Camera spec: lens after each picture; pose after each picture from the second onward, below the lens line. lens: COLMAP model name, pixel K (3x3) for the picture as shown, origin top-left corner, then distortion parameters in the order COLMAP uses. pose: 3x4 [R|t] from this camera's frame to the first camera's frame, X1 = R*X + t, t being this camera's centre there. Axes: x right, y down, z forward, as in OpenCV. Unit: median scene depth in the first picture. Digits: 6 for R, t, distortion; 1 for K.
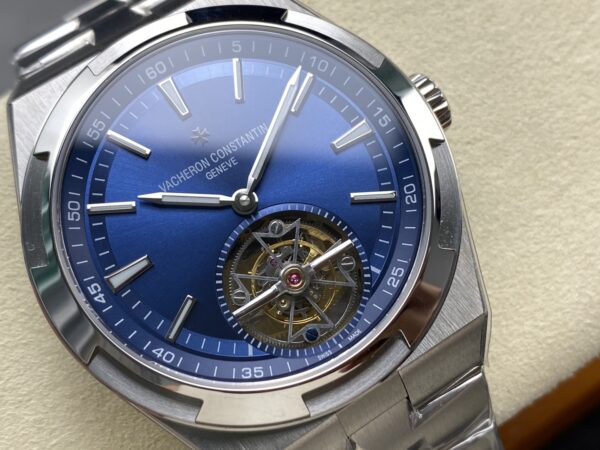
lens RADIAL K [[935.4, 0, 287.9], [0, 935.4, 216.3], [0, 0, 1]] dist [0.305654, -1.175309]
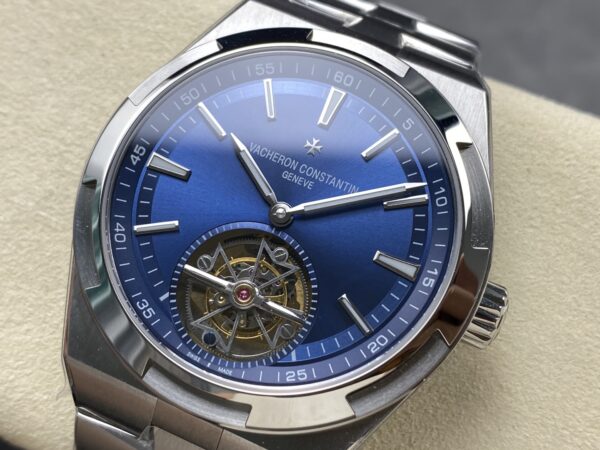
lens RADIAL K [[935.4, 0, 287.9], [0, 935.4, 216.3], [0, 0, 1]] dist [0.305654, -1.175309]
pose [[0.531203, 0.794842, -0.293344, 0.255518], [-0.799635, 0.584773, 0.136474, -0.156664], [0.280015, 0.162073, 0.946216, 0.012389]]
